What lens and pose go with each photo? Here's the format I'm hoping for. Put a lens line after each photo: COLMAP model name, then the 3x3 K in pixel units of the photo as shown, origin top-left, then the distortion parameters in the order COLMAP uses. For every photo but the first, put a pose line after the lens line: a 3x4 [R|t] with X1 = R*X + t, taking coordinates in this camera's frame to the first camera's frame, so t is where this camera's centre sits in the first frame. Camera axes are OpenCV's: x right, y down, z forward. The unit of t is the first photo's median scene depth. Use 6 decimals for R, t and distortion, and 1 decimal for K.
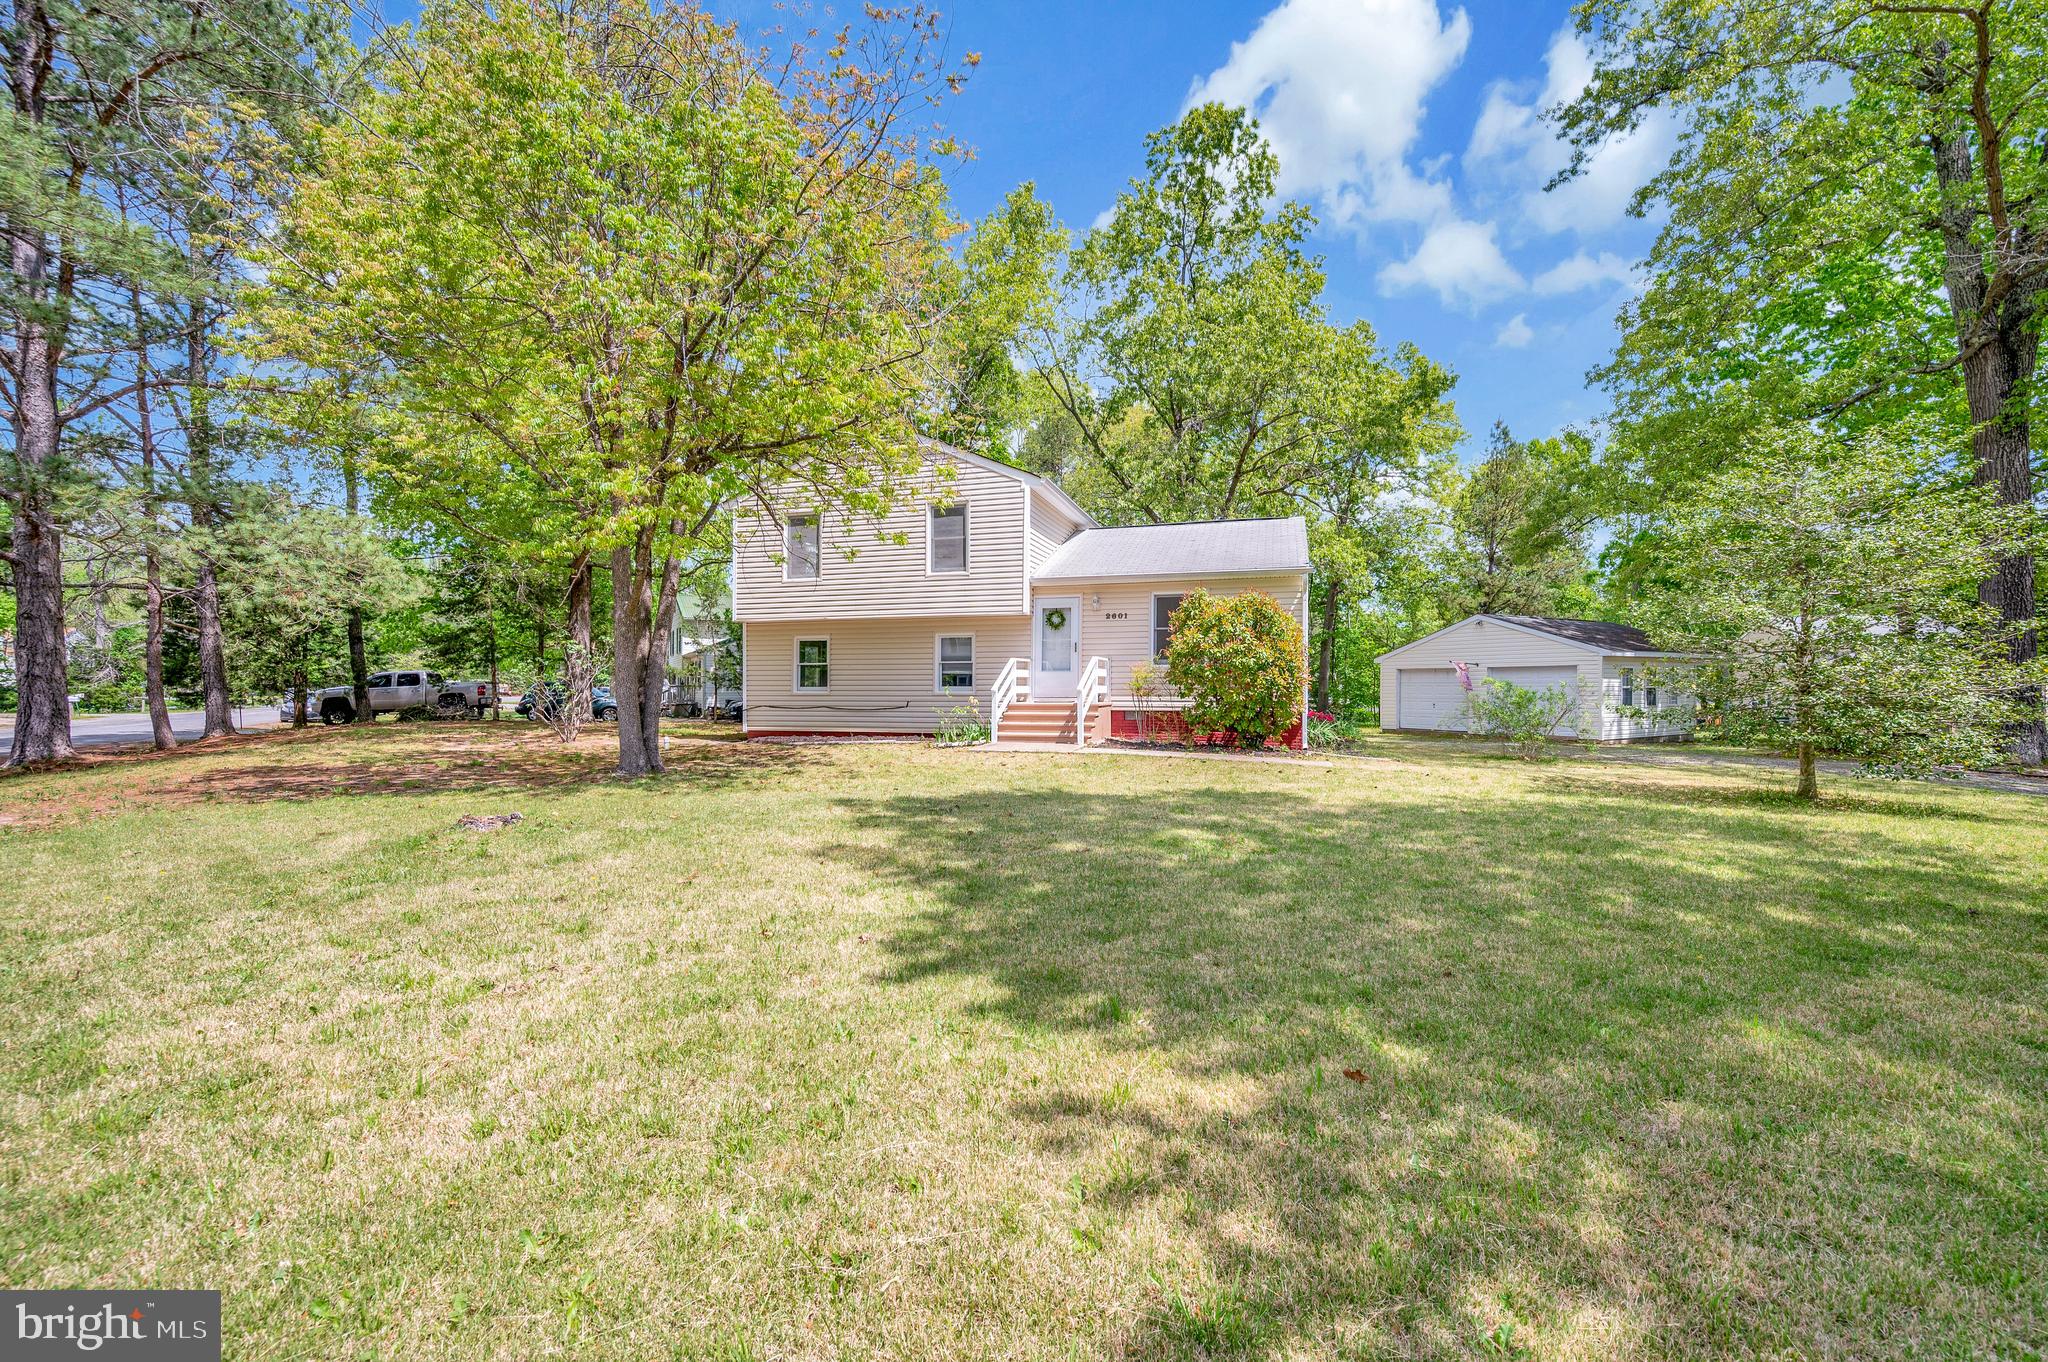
lens RADIAL K [[823.3, 0, 1027.9], [0, 823.3, 659.4], [0, 0, 1]] dist [0.012329, -0.000207]
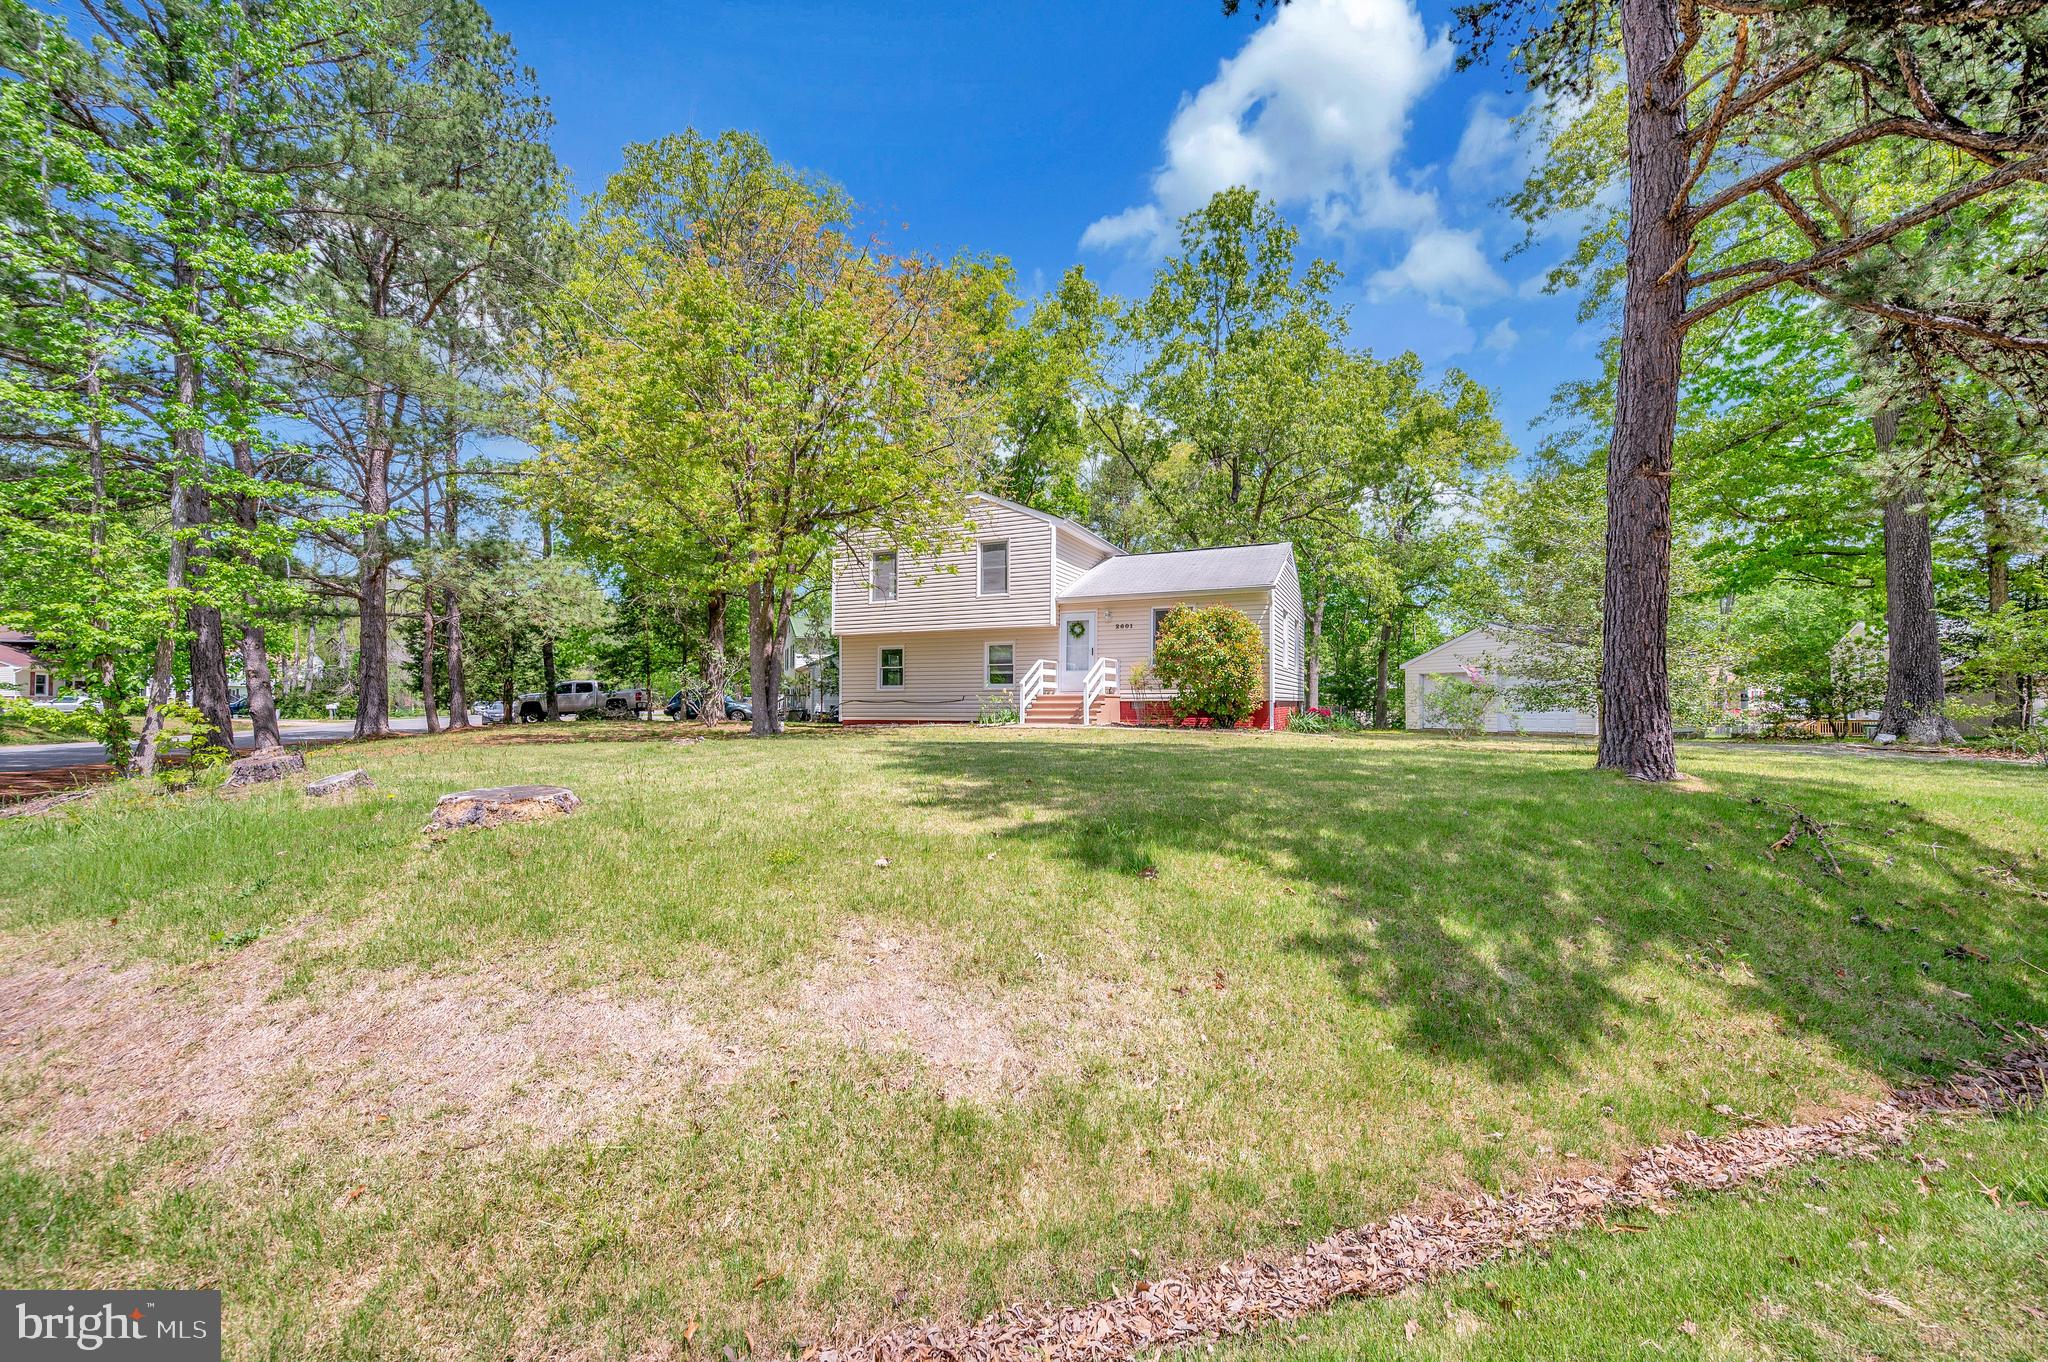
lens RADIAL K [[849.3, 0, 1025.7], [0, 849.3, 632.1], [0, 0, 1]] dist [0.013943, -0.000004]
pose [[0.991053, -0.011609, -0.132965, 0.159121], [0.003854, 0.998284, -0.058434, 0.038117], [0.133415, 0.057399, 0.989397, -0.366190]]
